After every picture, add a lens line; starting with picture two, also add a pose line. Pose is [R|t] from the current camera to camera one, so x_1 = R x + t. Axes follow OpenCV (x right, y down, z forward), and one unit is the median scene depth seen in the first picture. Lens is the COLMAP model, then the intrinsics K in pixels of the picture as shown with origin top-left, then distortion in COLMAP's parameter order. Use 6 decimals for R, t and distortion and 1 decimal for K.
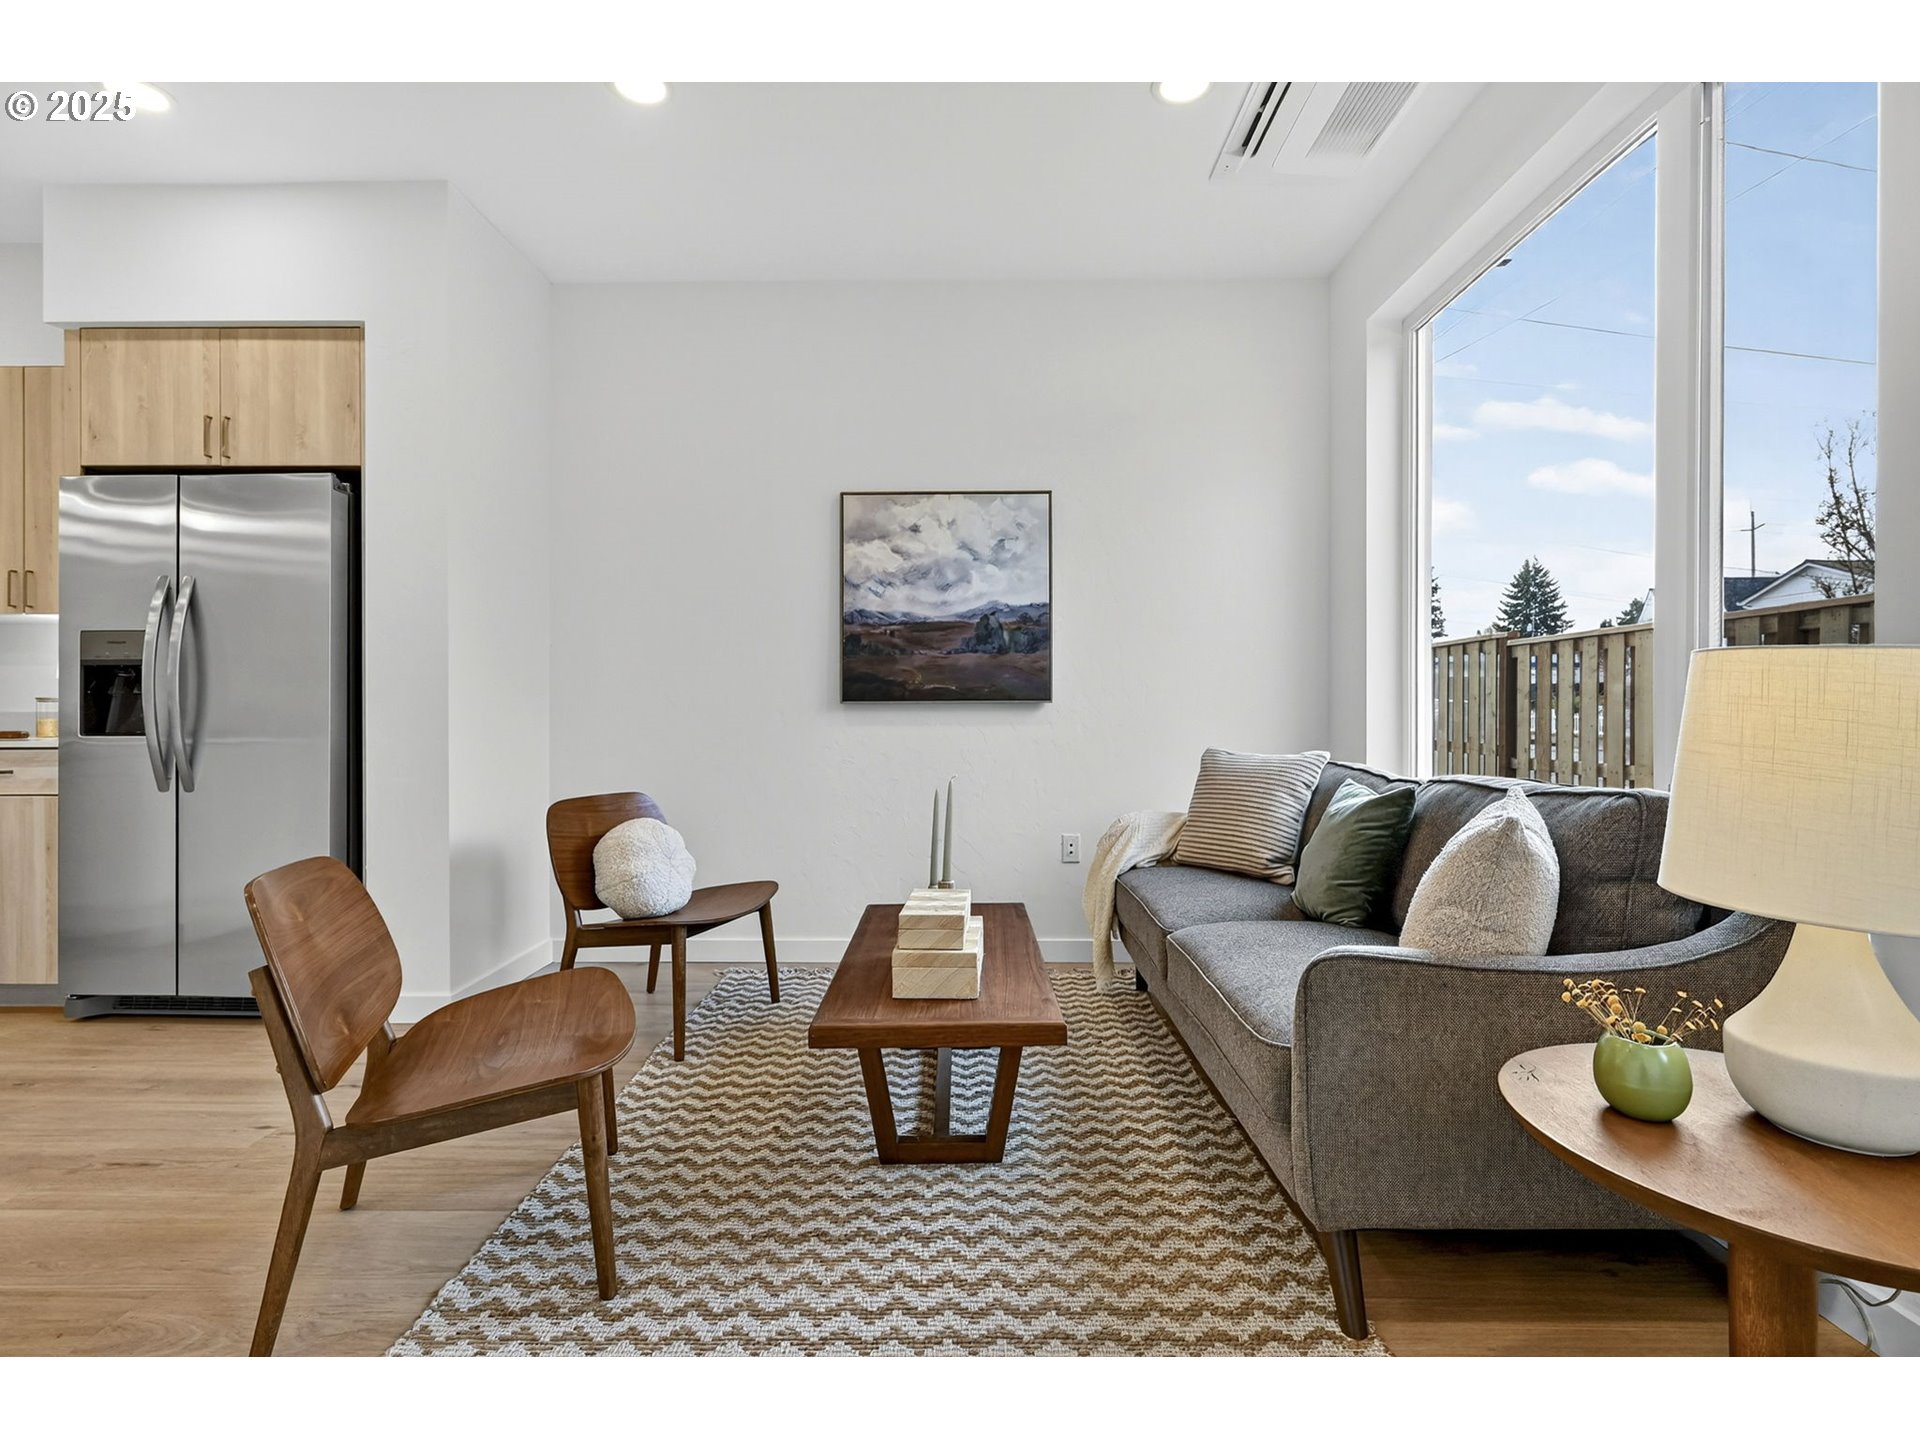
lens RADIAL K [[887.2, 0, 960.0], [0, 887.2, 720.0], [0, 0, 1]] dist [-0.001004, 0.000003]
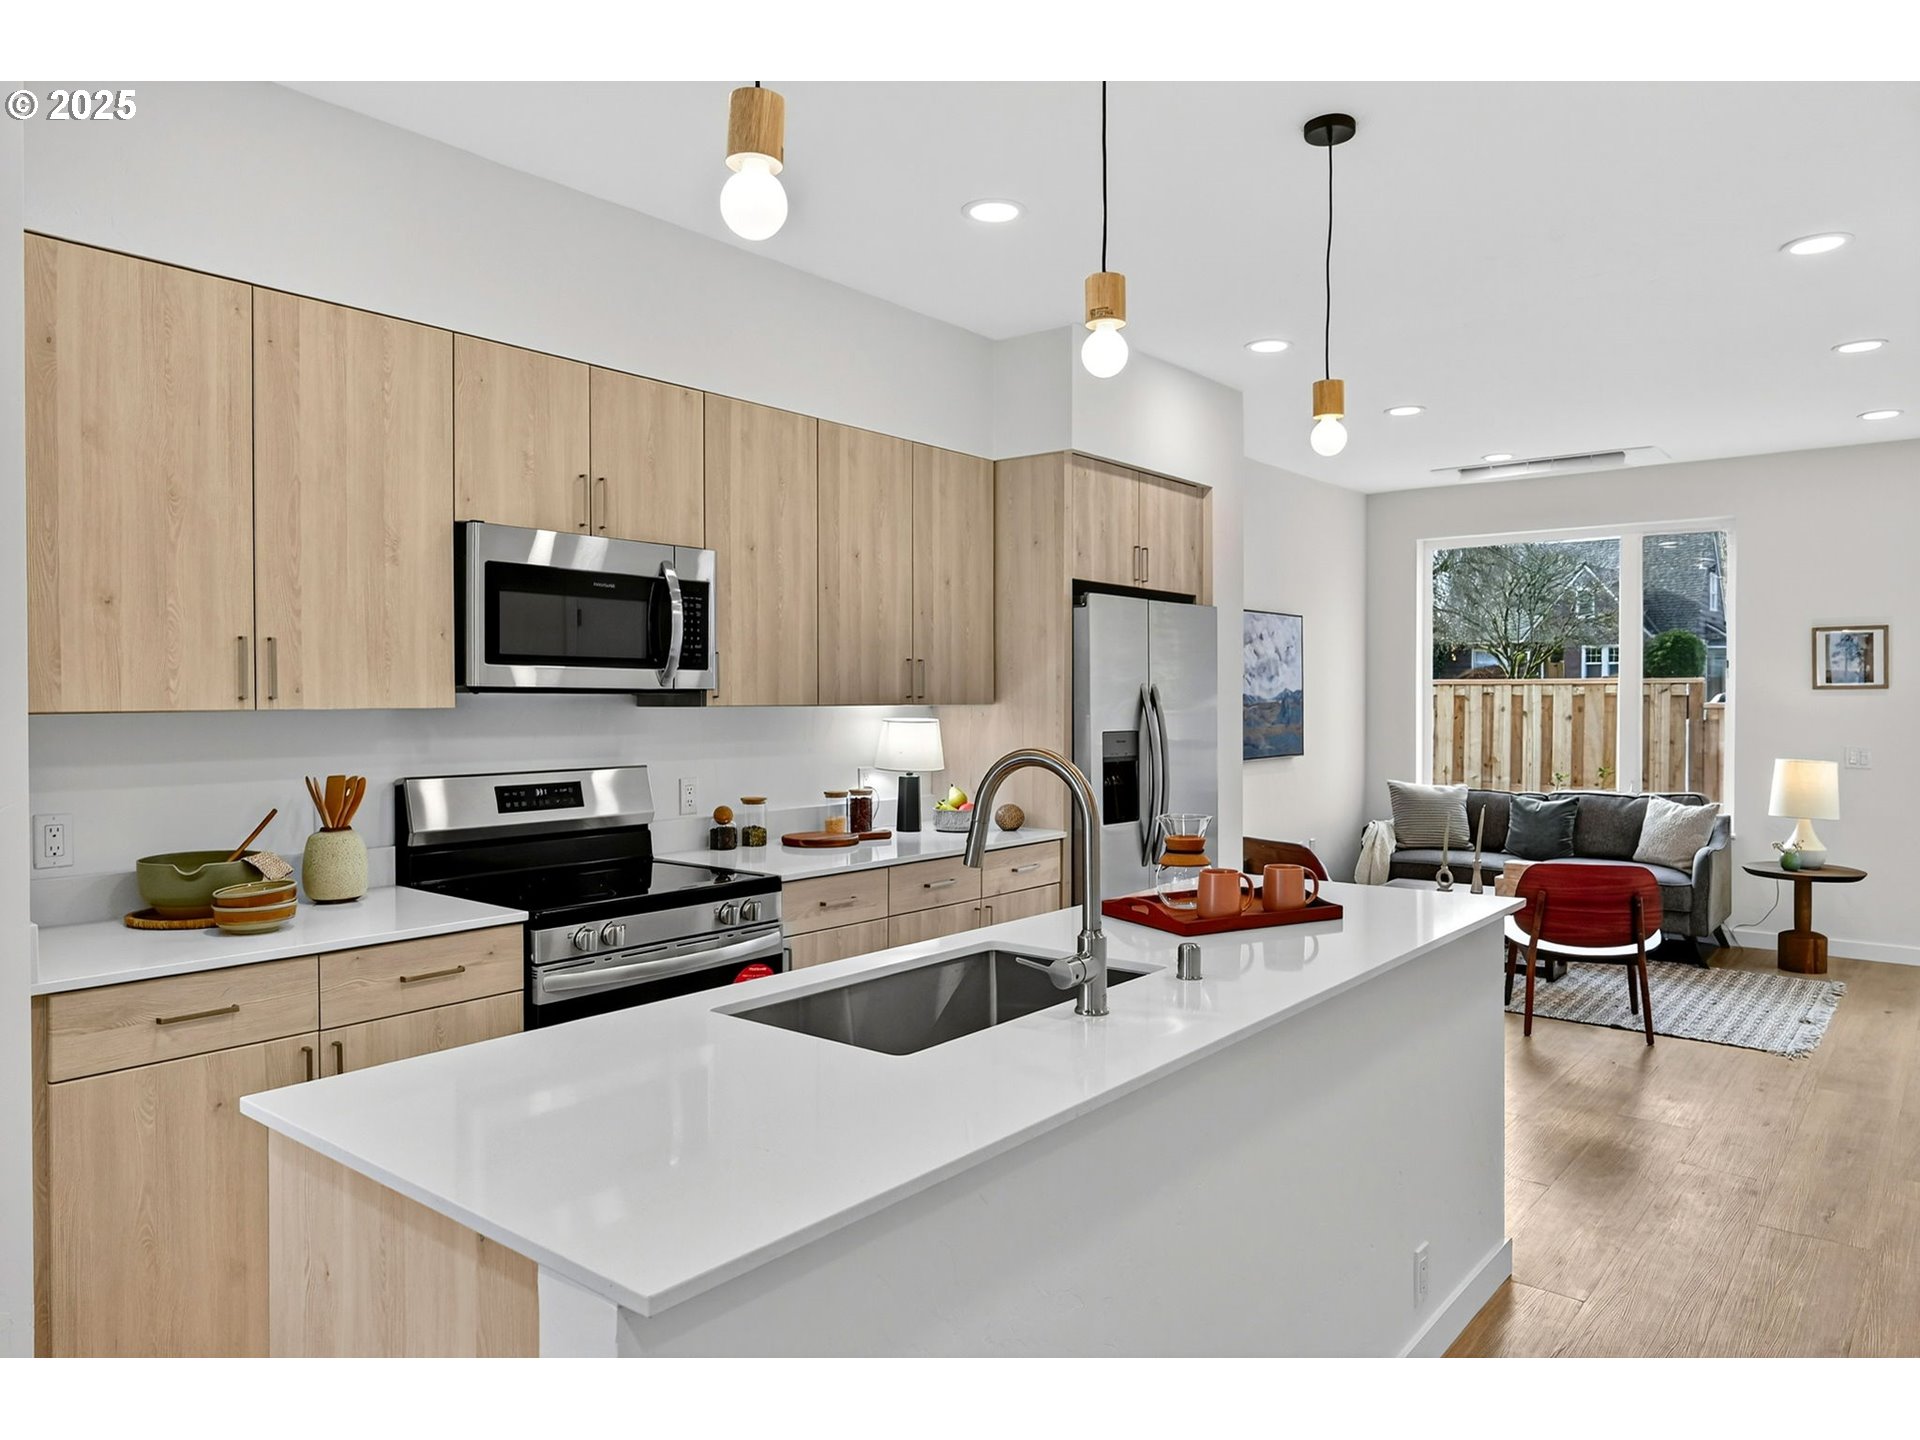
lens RADIAL K [[1273.6, 0, 955.0], [0, 1273.6, 713.8], [0, 0, 1]] dist [-0.001589, -0.000613]
pose [[0.623152, -0.010773, 0.782027, -2.317652], [0.003304, 0.999932, 0.011142, -0.139156], [-0.782094, -0.004359, 0.623145, 0.136134]]
